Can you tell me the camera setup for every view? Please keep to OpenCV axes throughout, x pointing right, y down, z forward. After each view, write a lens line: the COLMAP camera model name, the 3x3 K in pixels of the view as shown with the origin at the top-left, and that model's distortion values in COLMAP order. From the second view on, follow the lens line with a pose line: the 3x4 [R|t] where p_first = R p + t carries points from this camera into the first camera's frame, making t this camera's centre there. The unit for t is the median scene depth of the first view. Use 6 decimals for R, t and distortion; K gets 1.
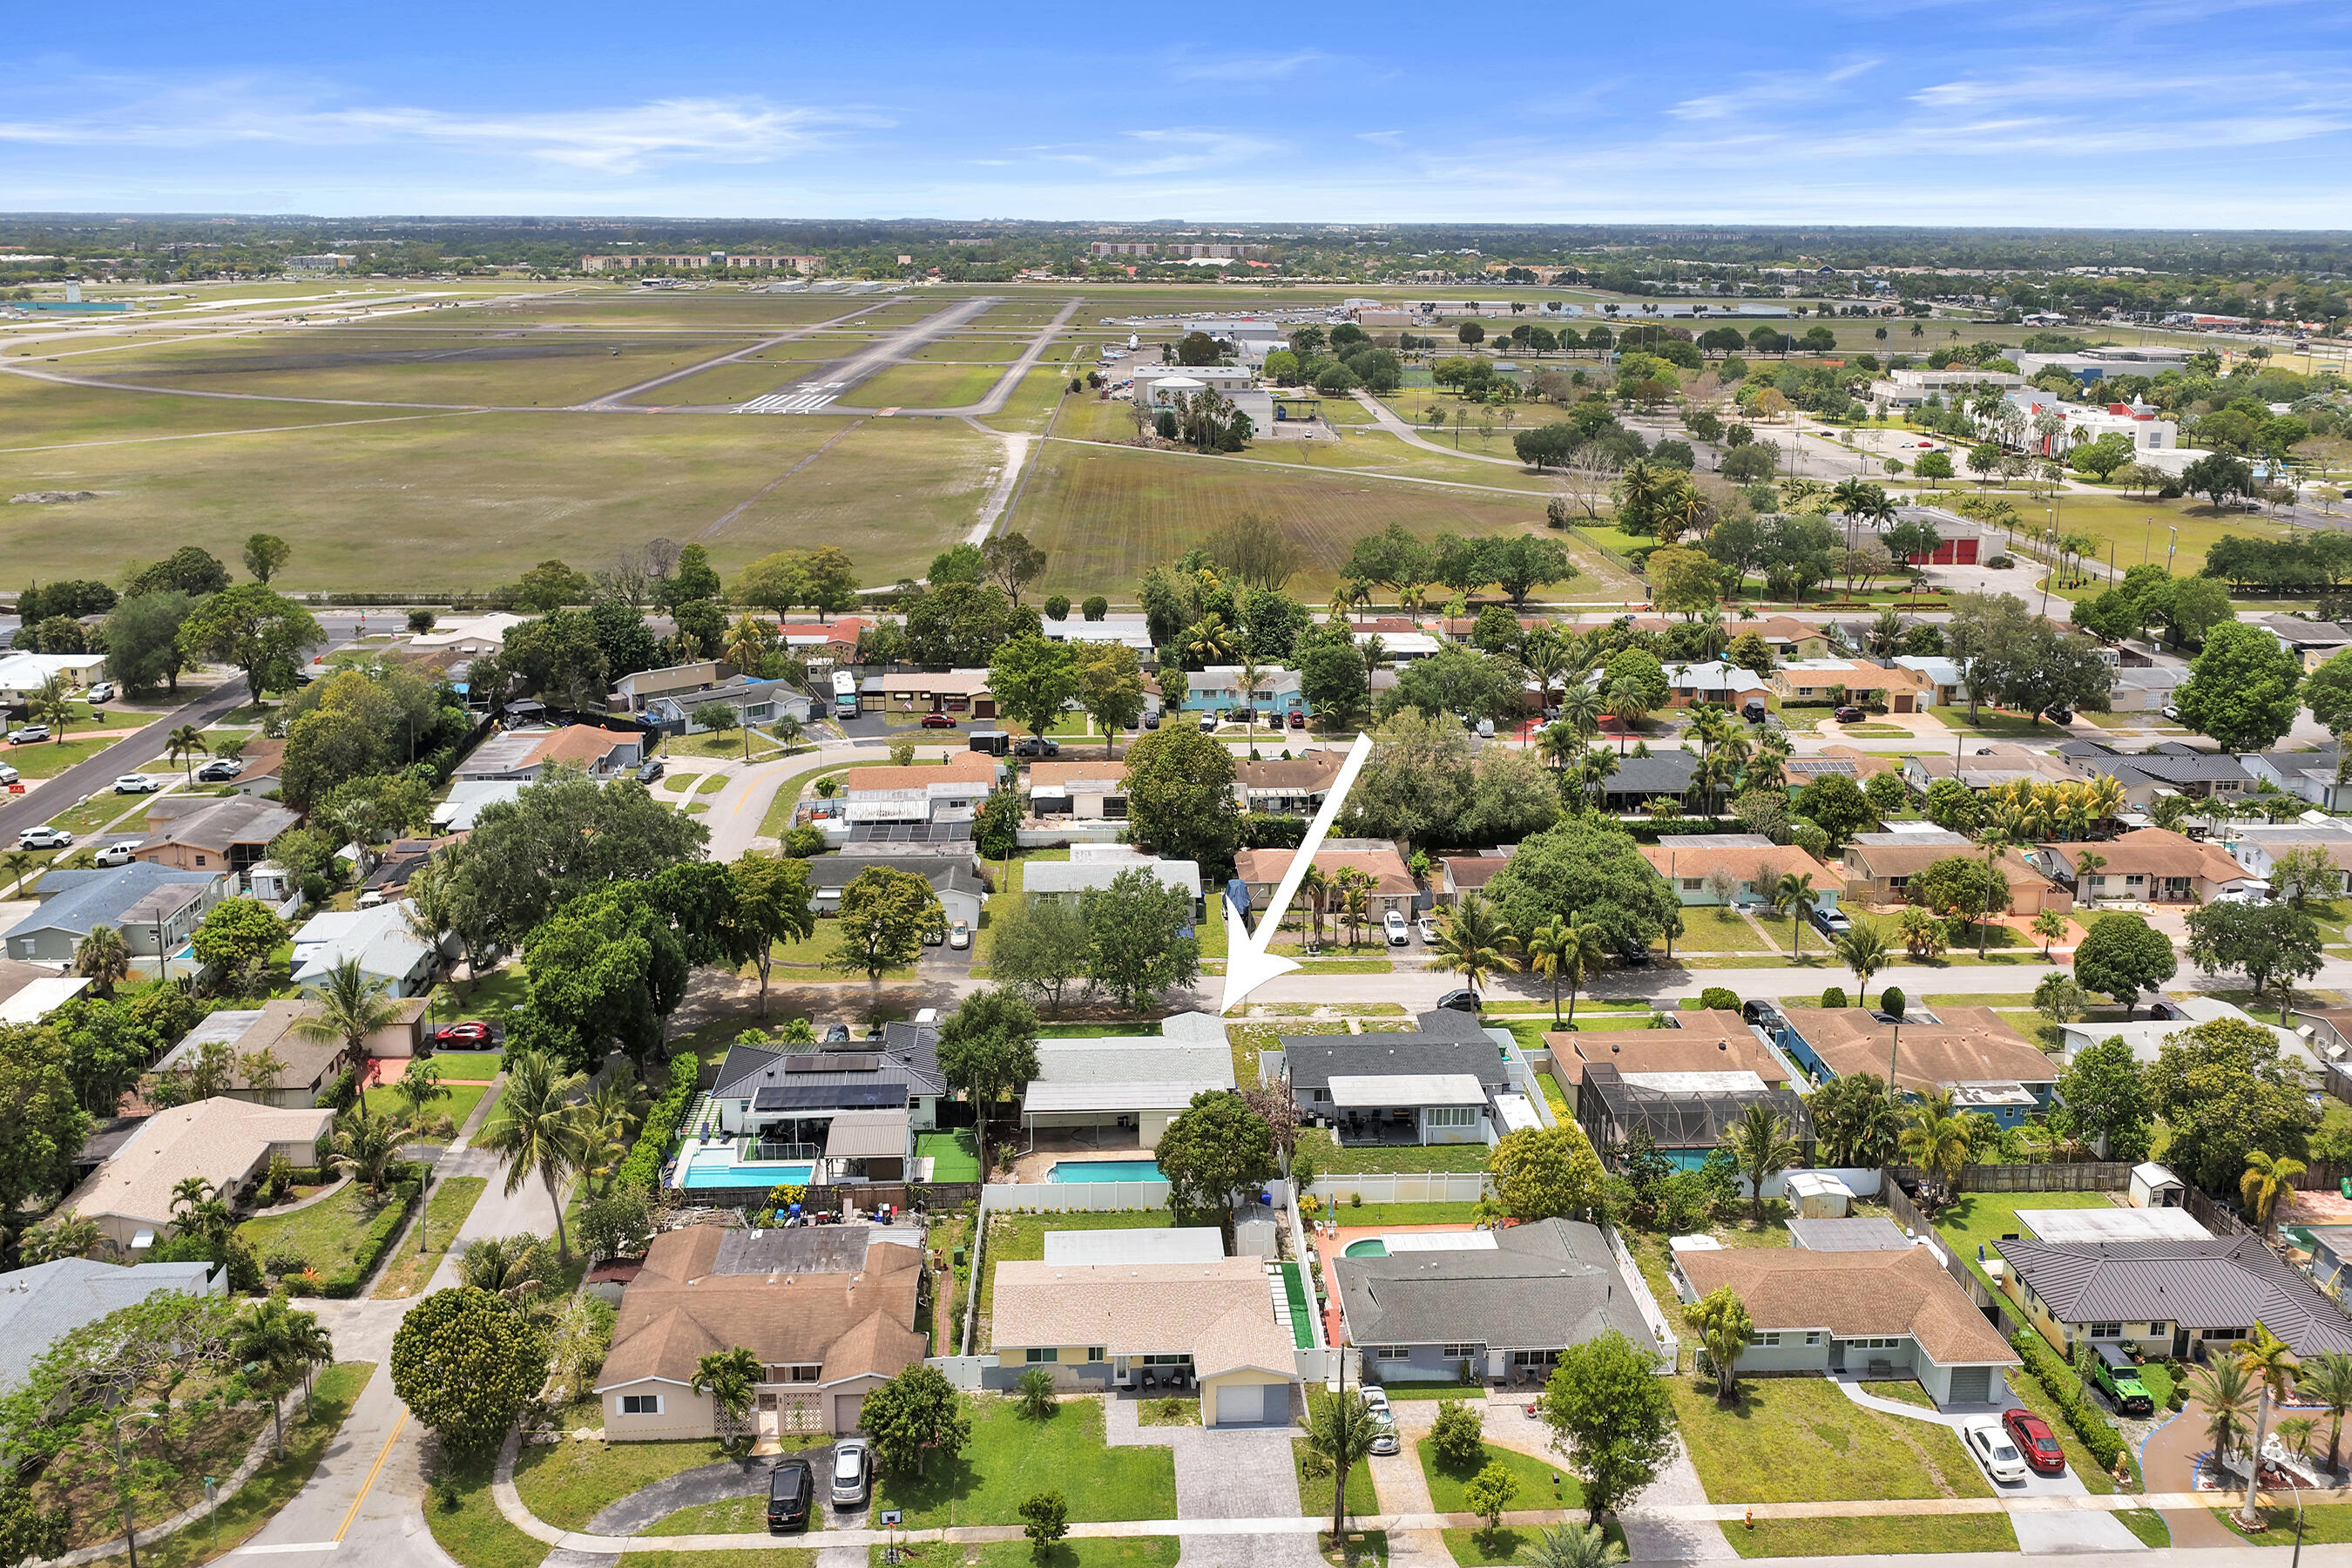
lens RADIAL K [[1927.0, 0, 1176.0], [0, 1927.0, 784.0], [0, 0, 1]] dist [0.003324, 0.004781]
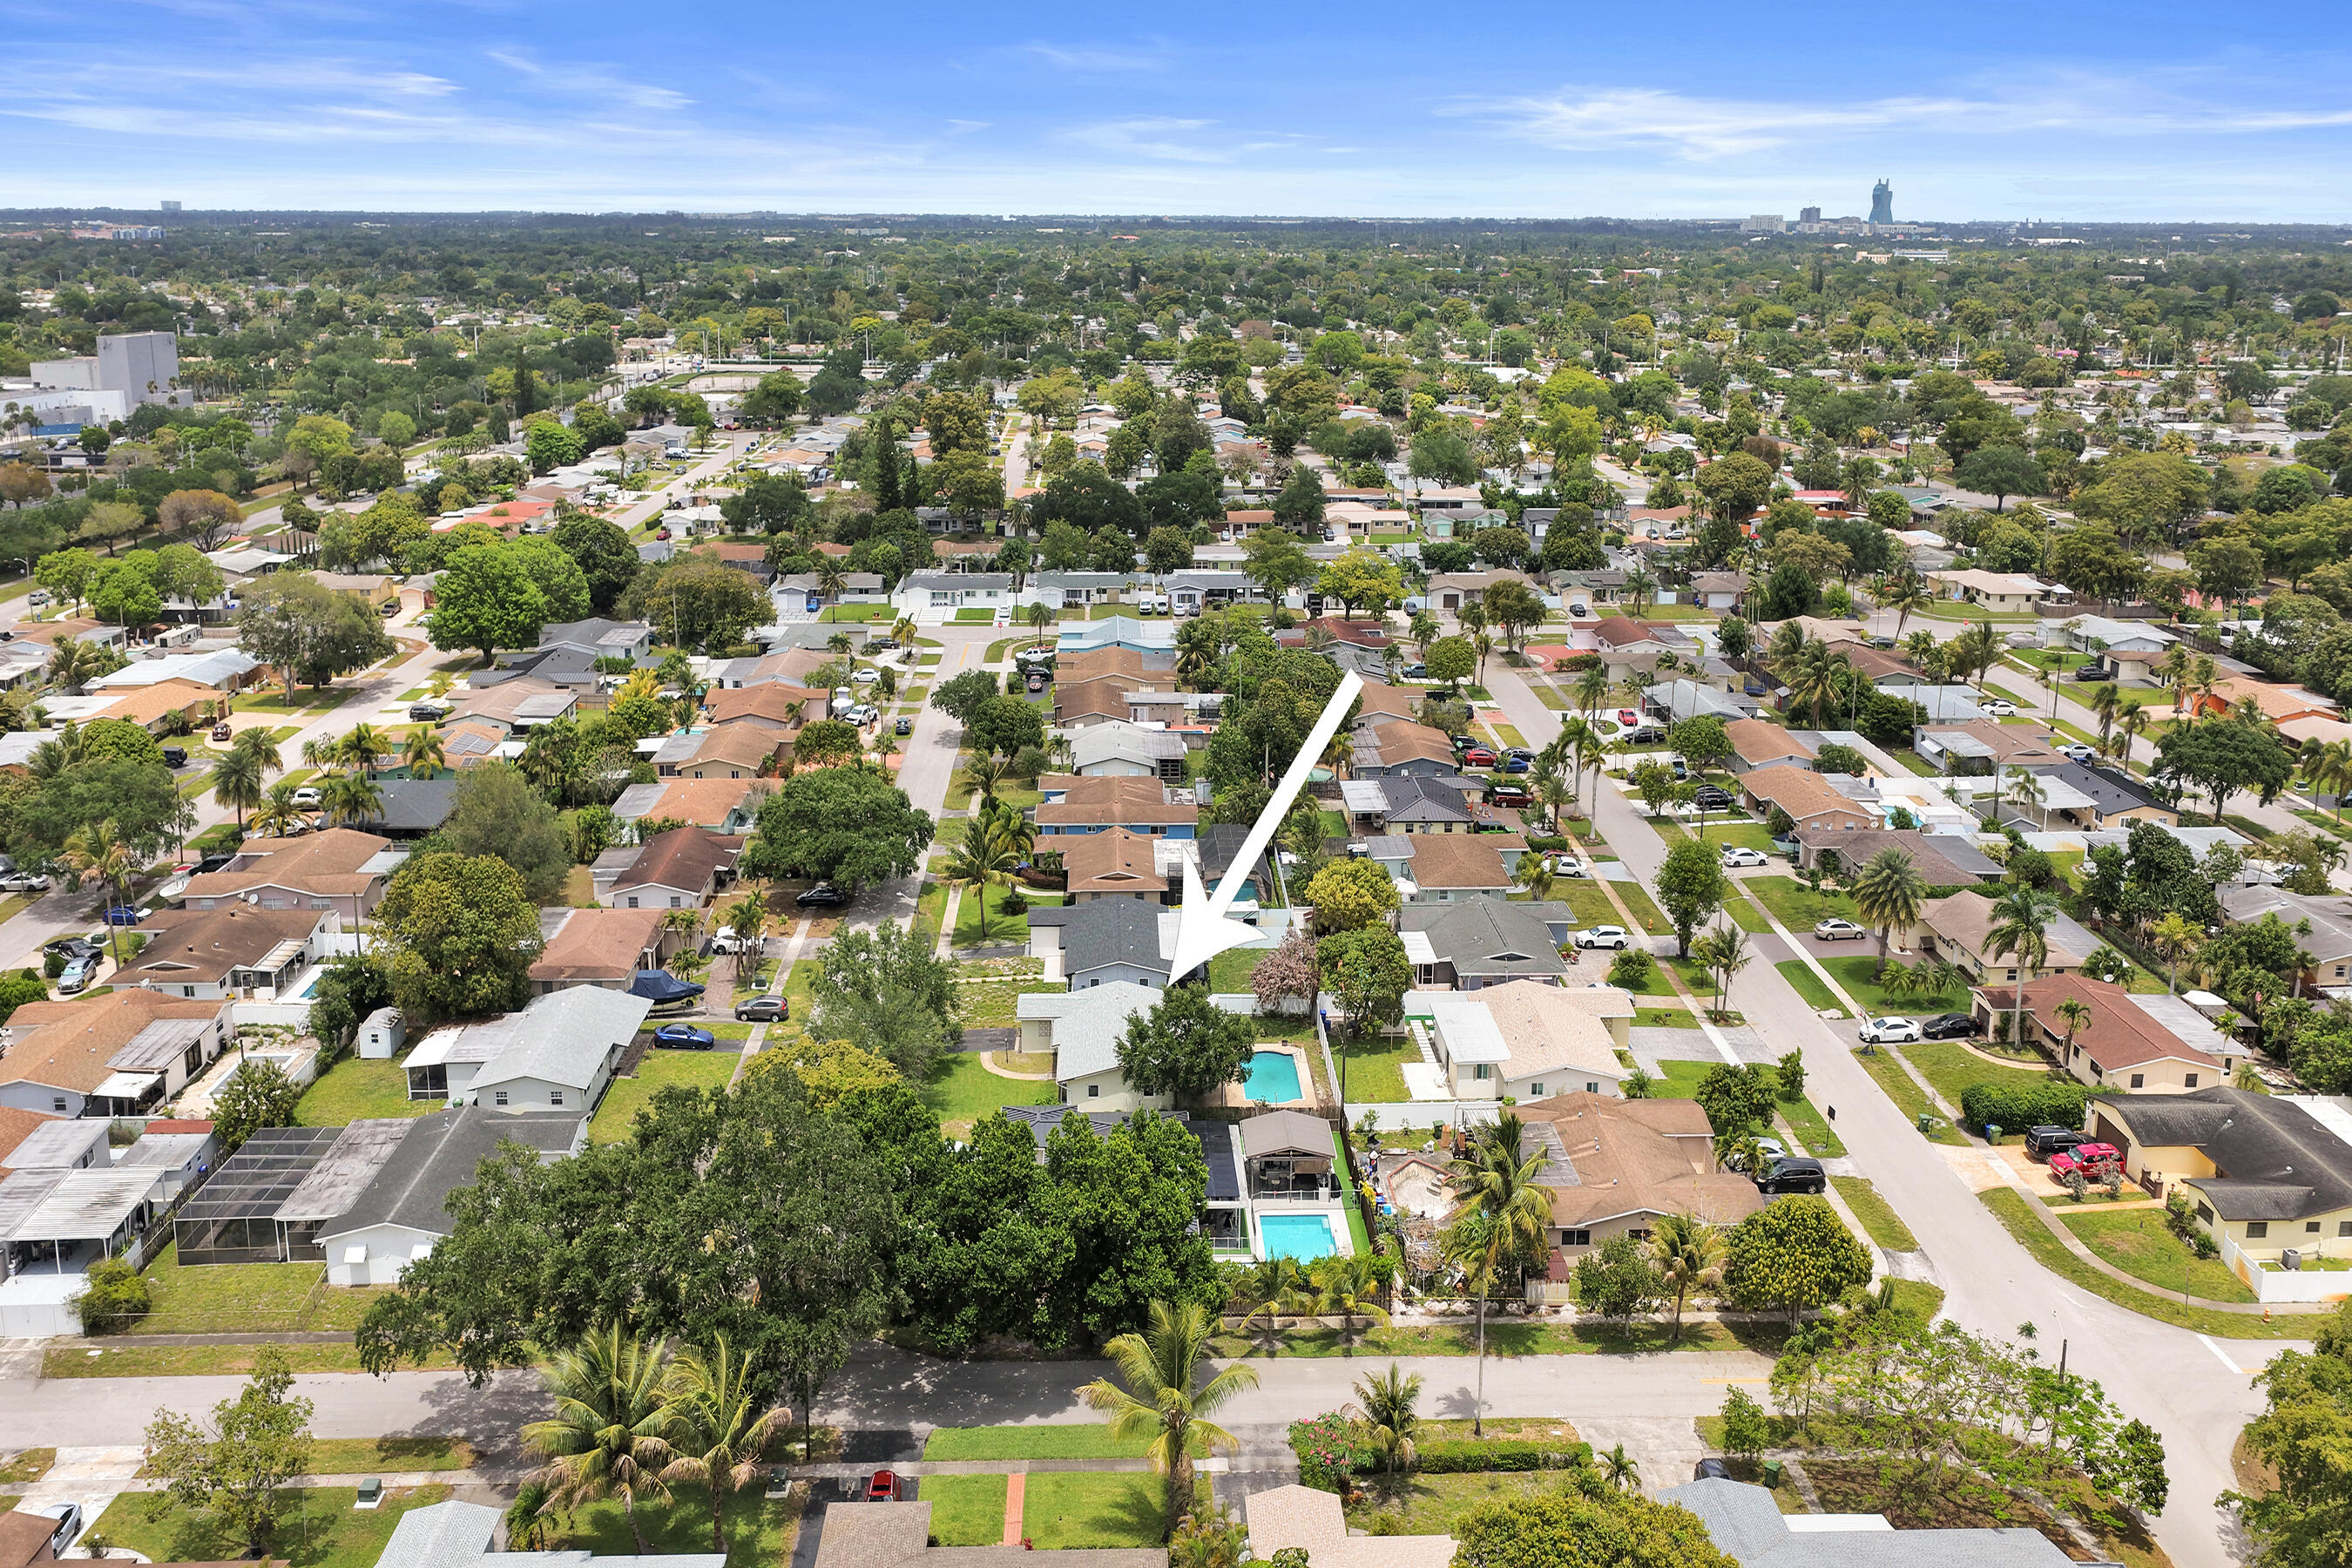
lens RADIAL K [[1912.3, 0, 1174.1], [0, 1912.3, 826.0], [0, 0, 1]] dist [0.001601, 0.005273]
pose [[0.018411, -0.315226, 0.948838, -0.791621], [0.278674, 0.913010, 0.297916, -0.208380], [-0.960209, 0.258931, 0.104655, 0.691207]]
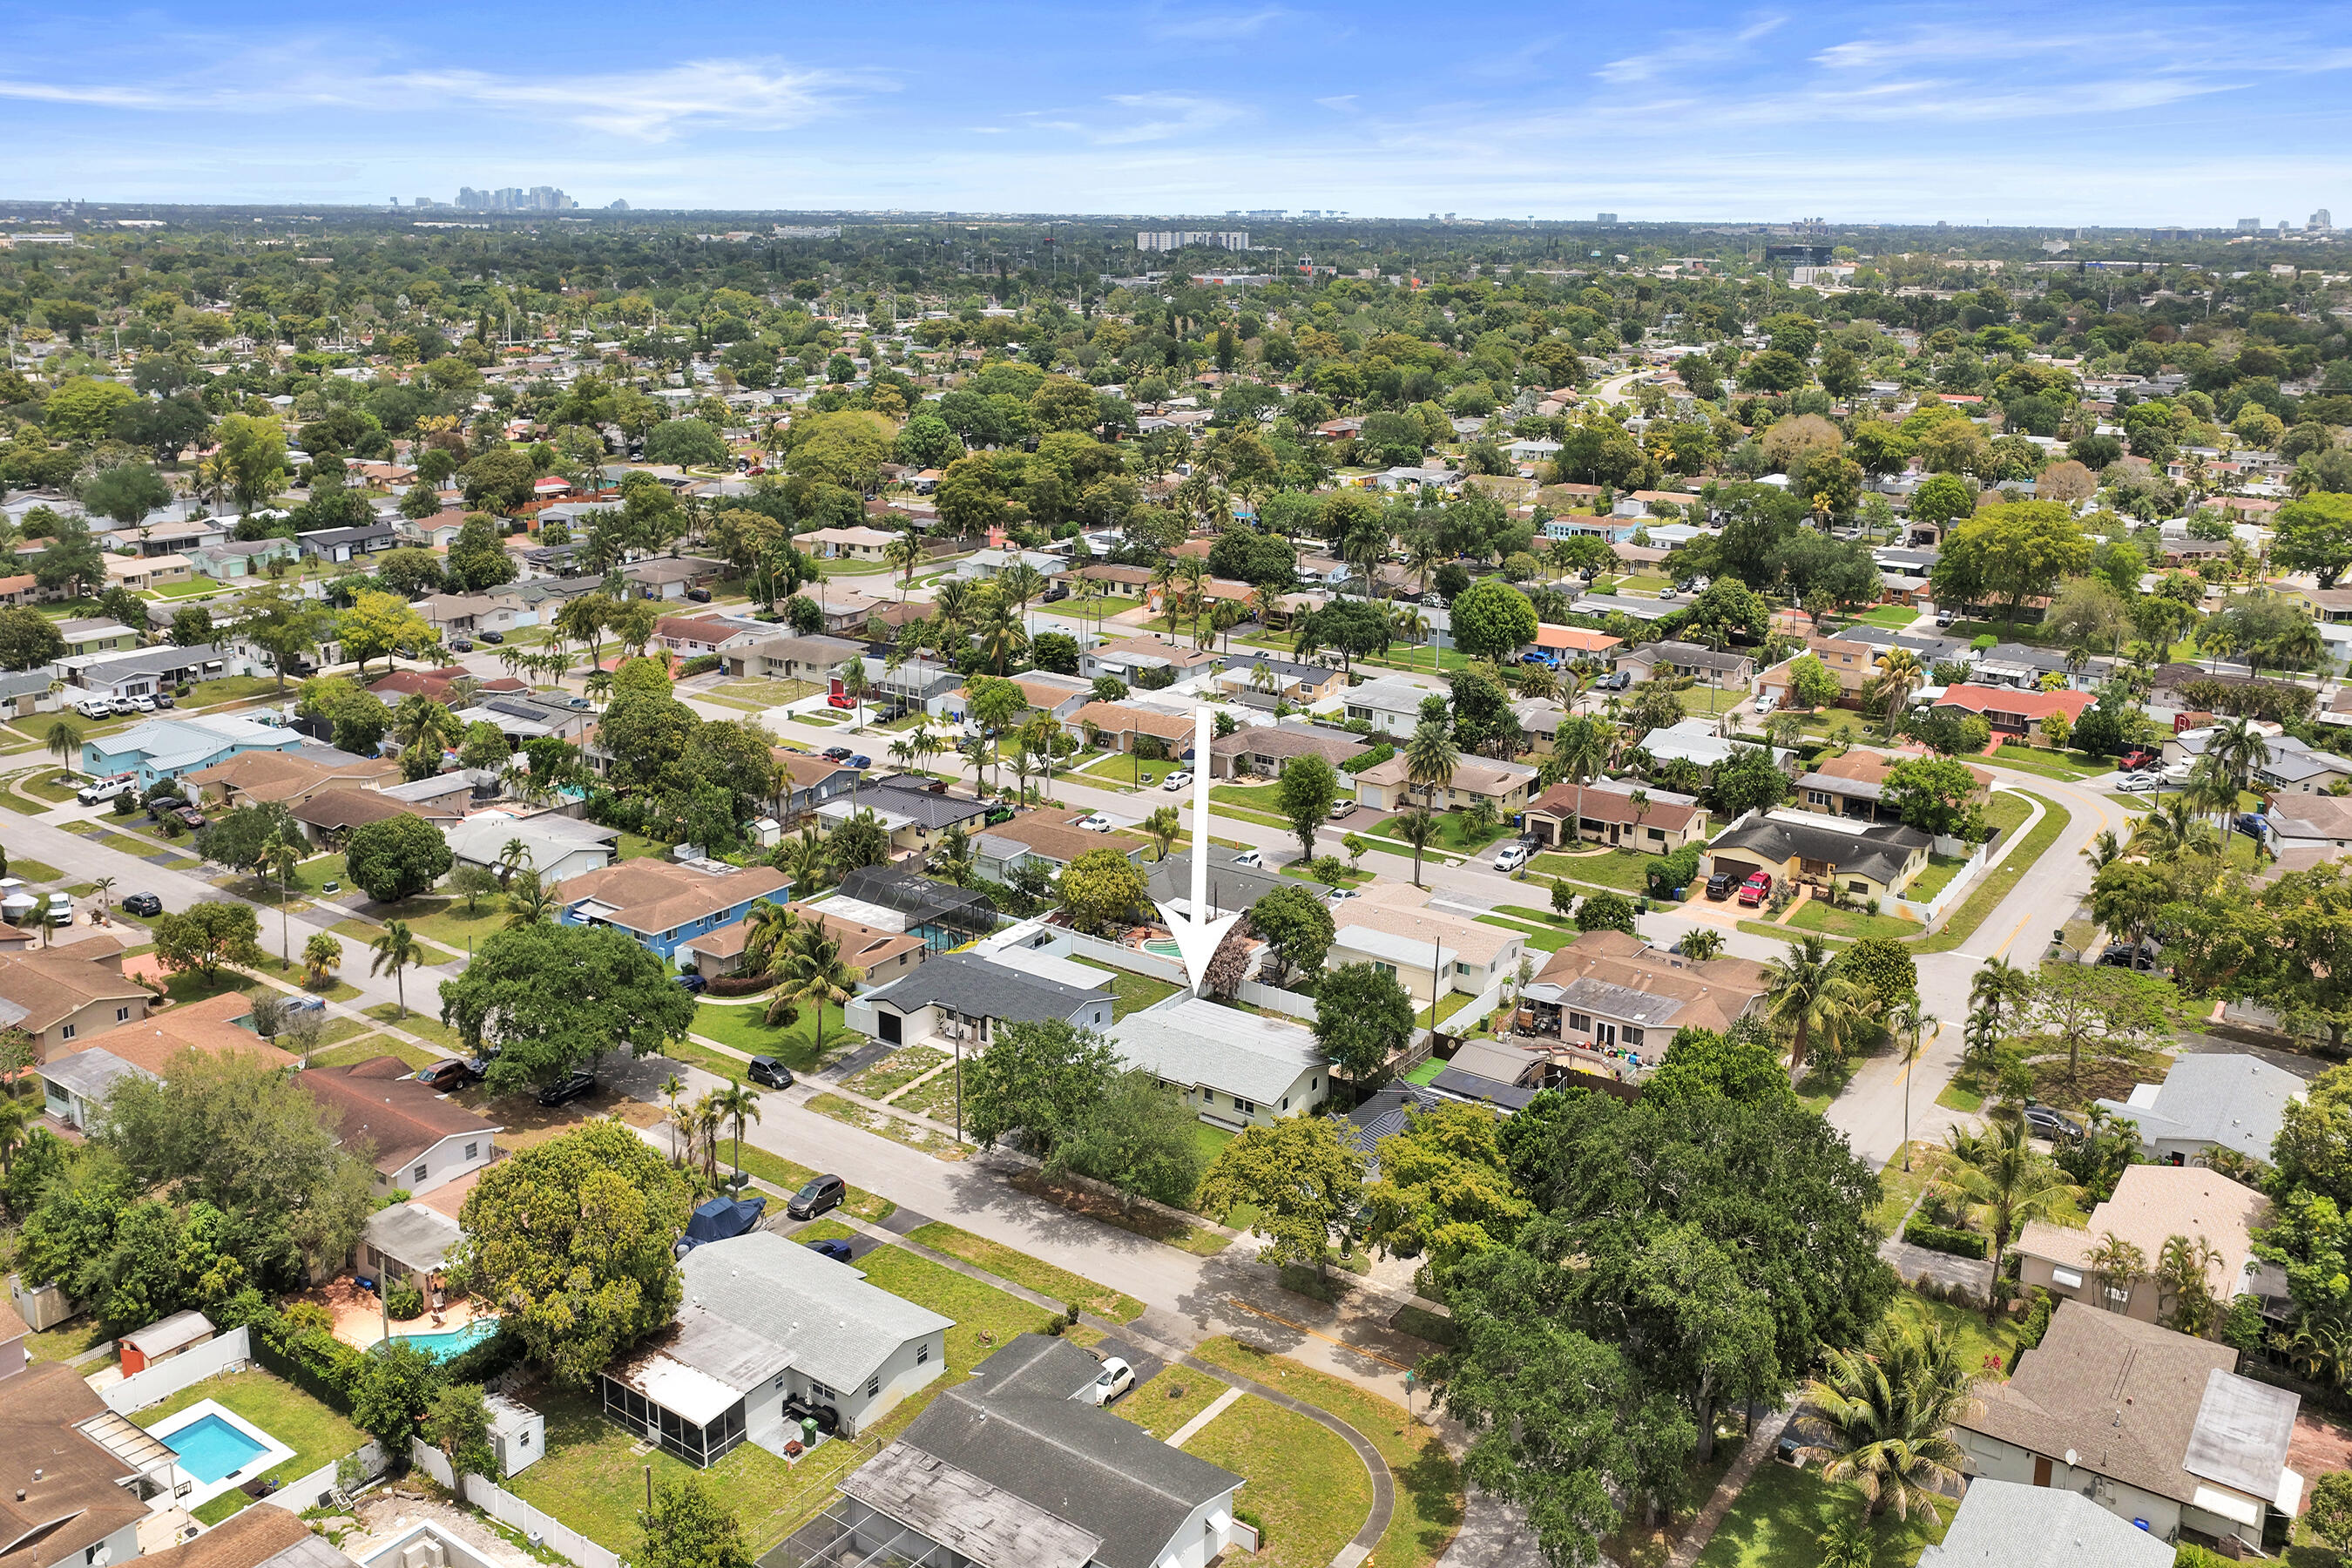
lens RADIAL K [[1903.9, 0, 1174.3], [0, 1903.9, 851.2], [0, 0, 1]] dist [0.006413, 0.000921]
pose [[-0.784740, -0.212532, 0.582249, -0.464023], [0.162397, 0.836061, 0.524052, -0.381531], [-0.598173, 0.505799, -0.621575, 1.296835]]
